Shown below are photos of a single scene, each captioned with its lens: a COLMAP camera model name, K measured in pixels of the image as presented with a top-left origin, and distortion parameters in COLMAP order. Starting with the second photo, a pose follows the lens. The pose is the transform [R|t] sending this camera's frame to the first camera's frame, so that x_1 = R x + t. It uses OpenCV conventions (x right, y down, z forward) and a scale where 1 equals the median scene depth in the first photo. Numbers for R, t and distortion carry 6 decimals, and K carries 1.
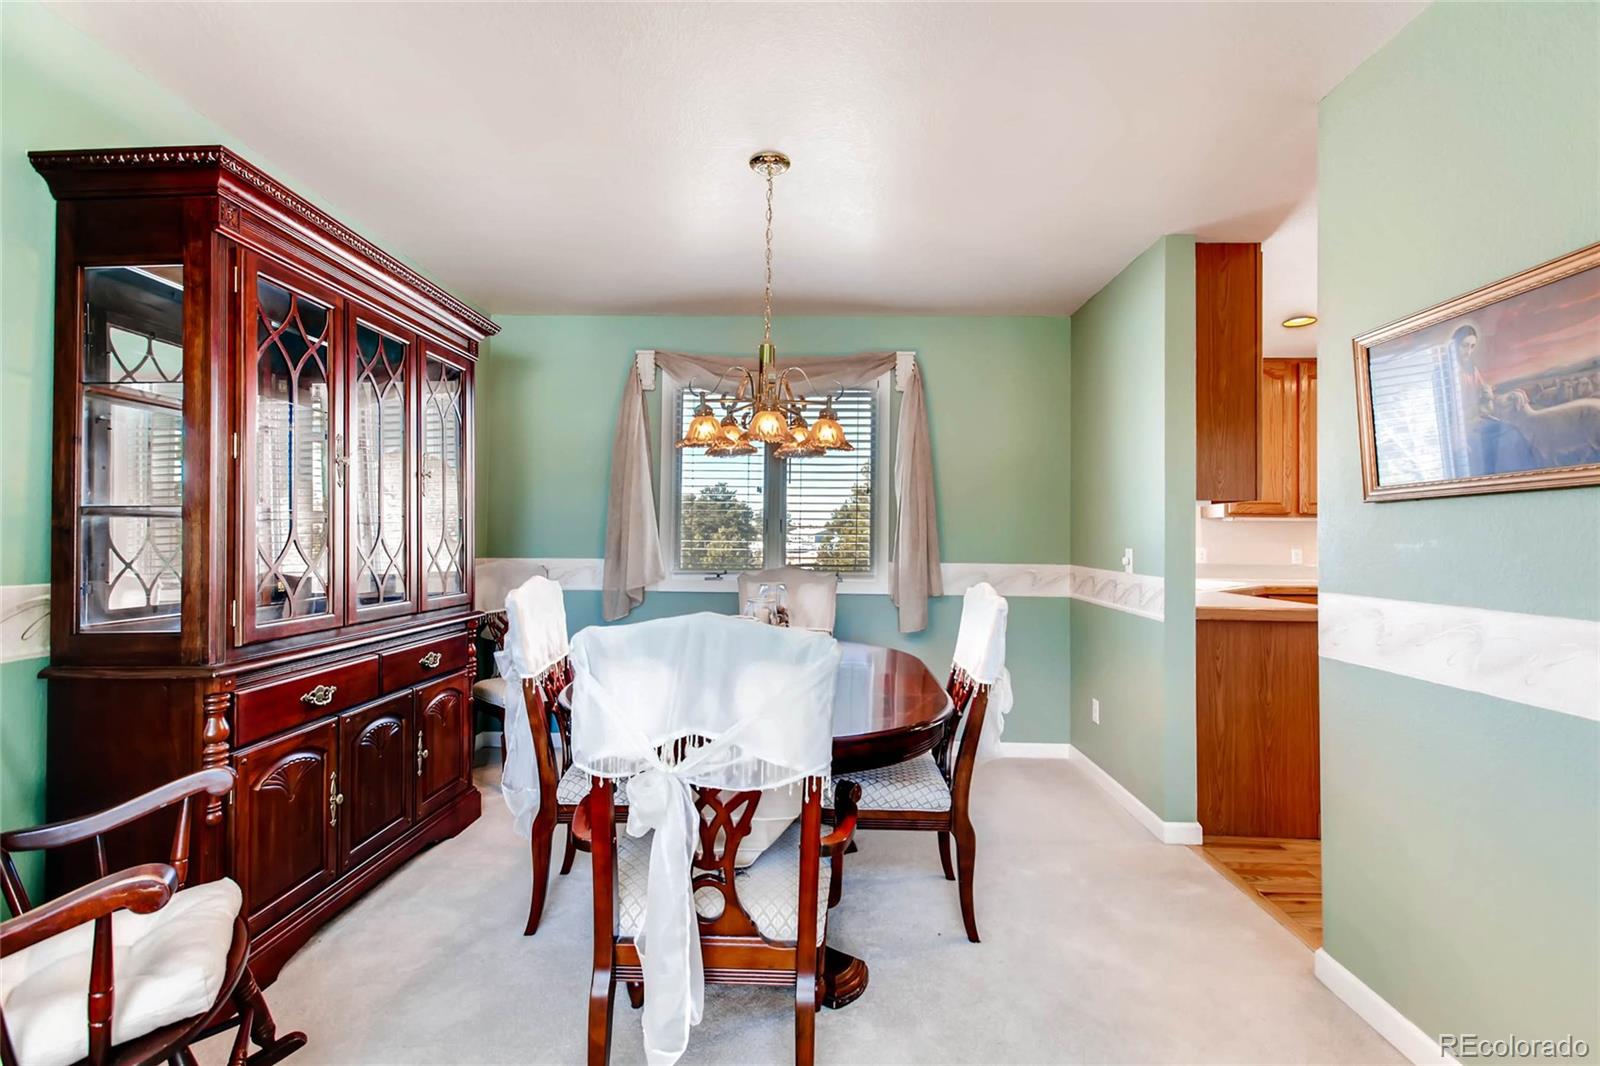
lens RADIAL K [[729.8, 0, 796.4], [0, 729.8, 524.9], [0, 0, 1]] dist [0.022573, -0.009726]
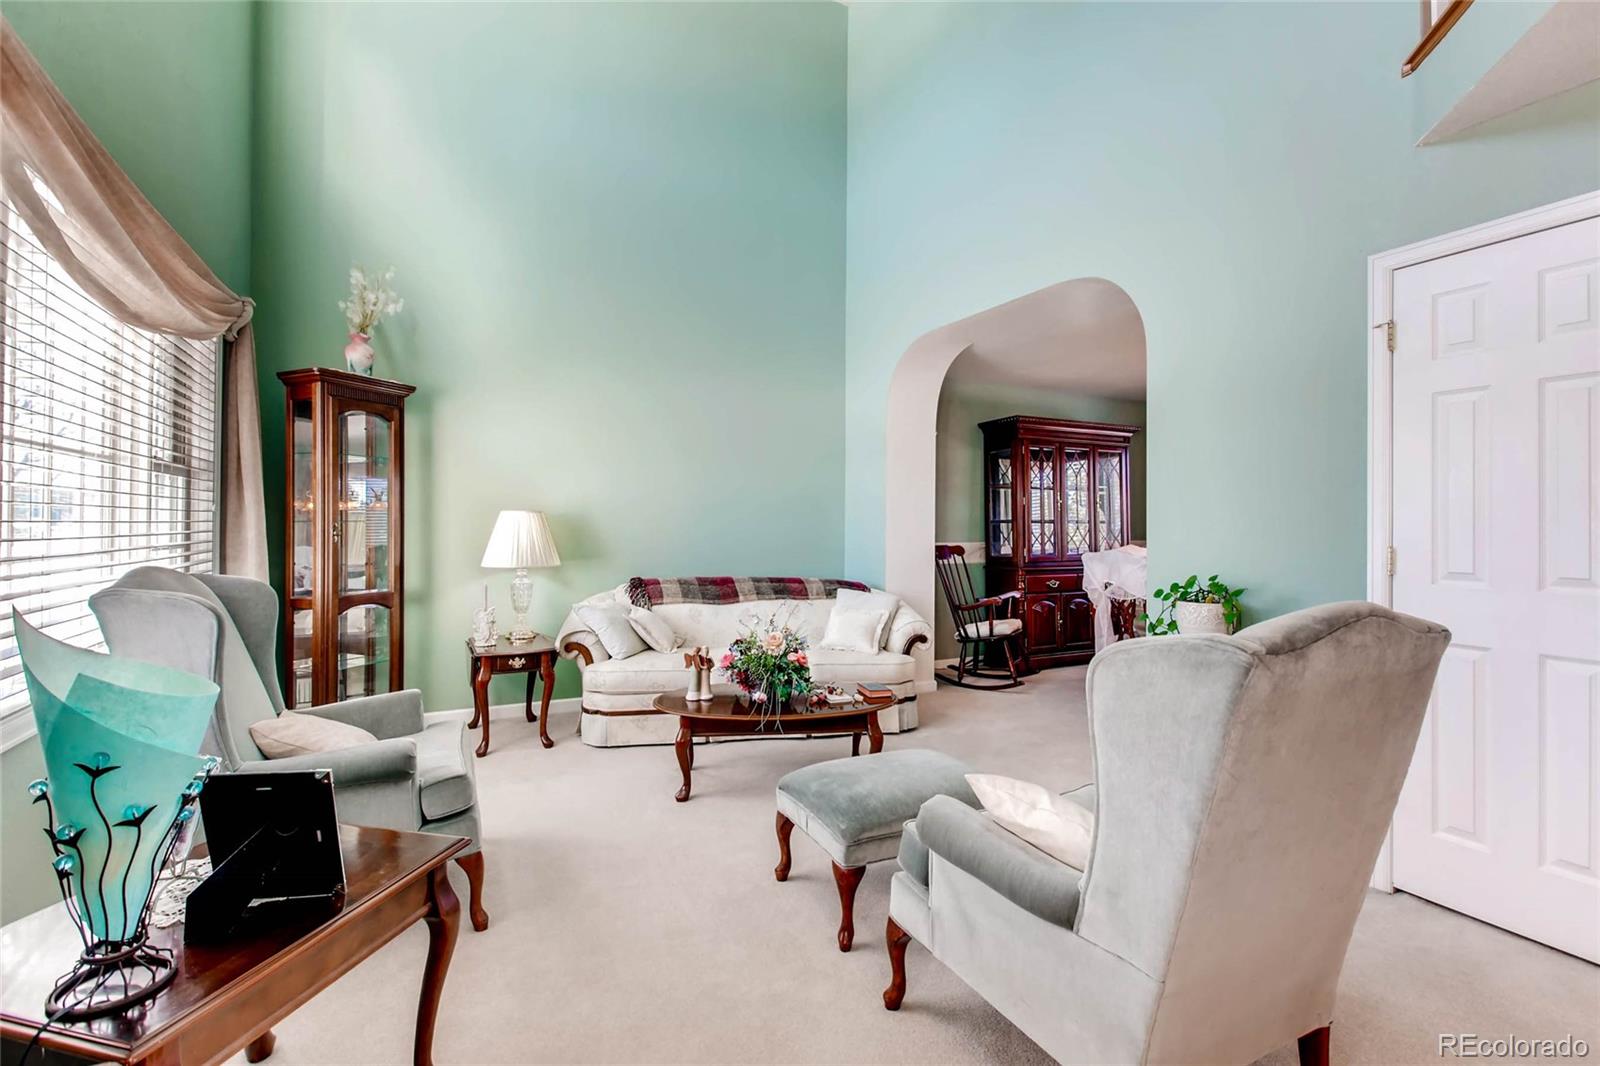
lens RADIAL K [[729.8, 0, 796.4], [0, 729.8, 524.9], [0, 0, 1]] dist [0.022573, -0.009726]
pose [[0.495261, -0.007929, -0.868708, 1.586423], [0.019976, 0.999798, 0.002263, -0.029391], [0.868515, -0.018474, 0.495319, -1.517209]]
